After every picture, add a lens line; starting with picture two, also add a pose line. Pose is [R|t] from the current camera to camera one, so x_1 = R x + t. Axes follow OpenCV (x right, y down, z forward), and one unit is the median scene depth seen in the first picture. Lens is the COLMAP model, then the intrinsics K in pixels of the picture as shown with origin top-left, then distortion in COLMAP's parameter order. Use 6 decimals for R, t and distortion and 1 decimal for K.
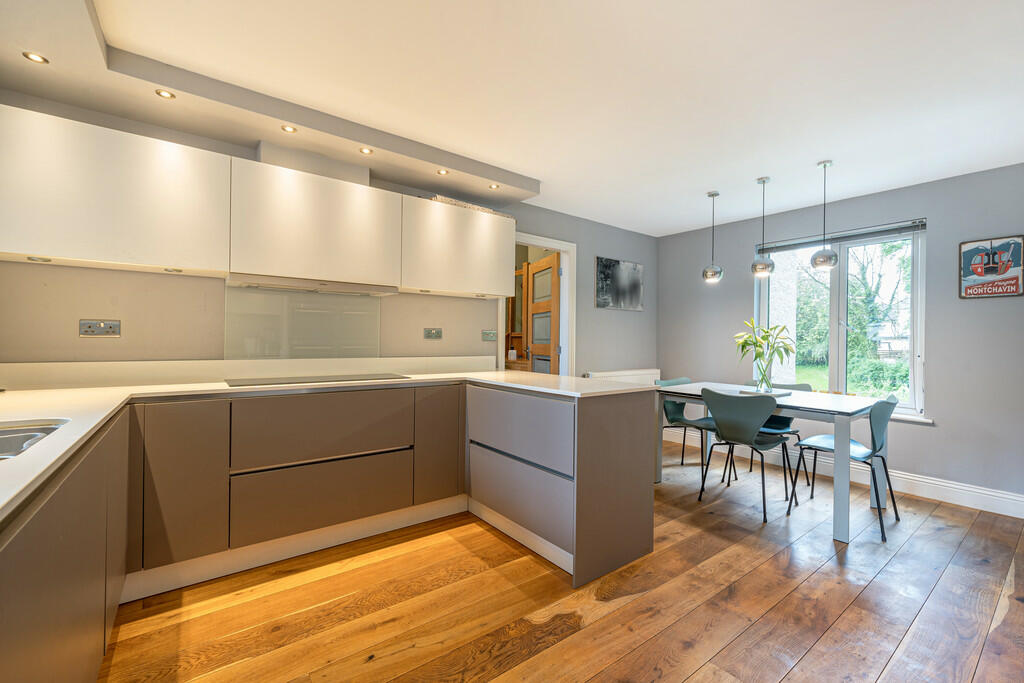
lens RADIAL K [[438.1, 0, 504.7], [0, 438.1, 338.2], [0, 0, 1]] dist [-0.002968, 0.000010]
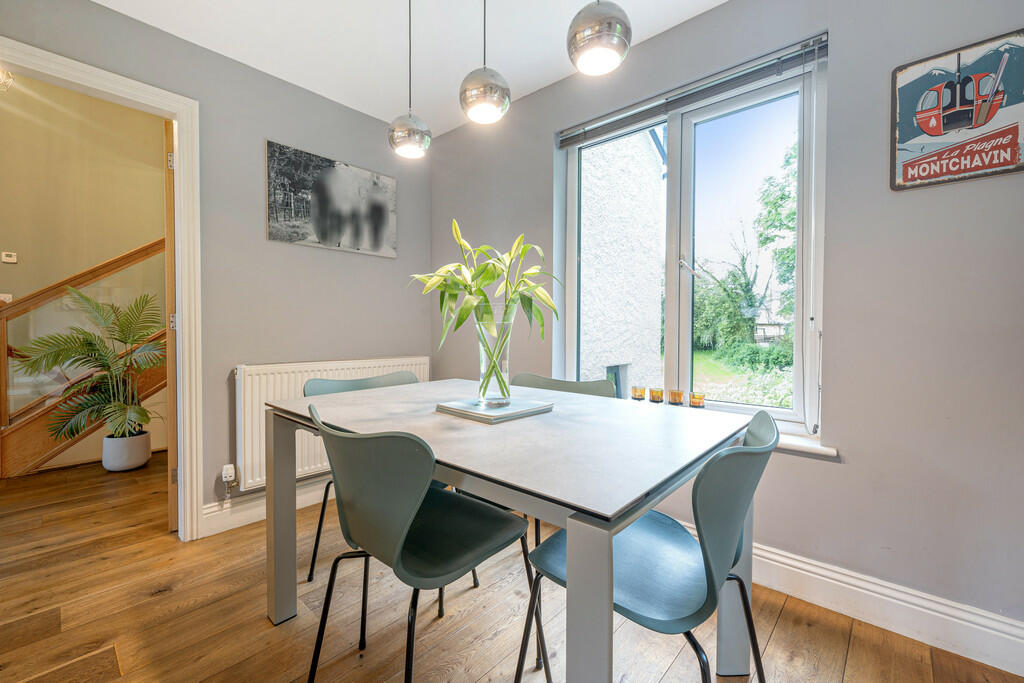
lens RADIAL K [[438.1, 0, 505.9], [0, 438.1, 338.4], [0, 0, 1]] dist [-0.002968, 0.000010]
pose [[0.982270, -0.012416, 0.187059, 0.569191], [0.008123, 0.999686, 0.023700, 0.054392], [-0.187294, -0.021761, 0.982063, 0.639118]]
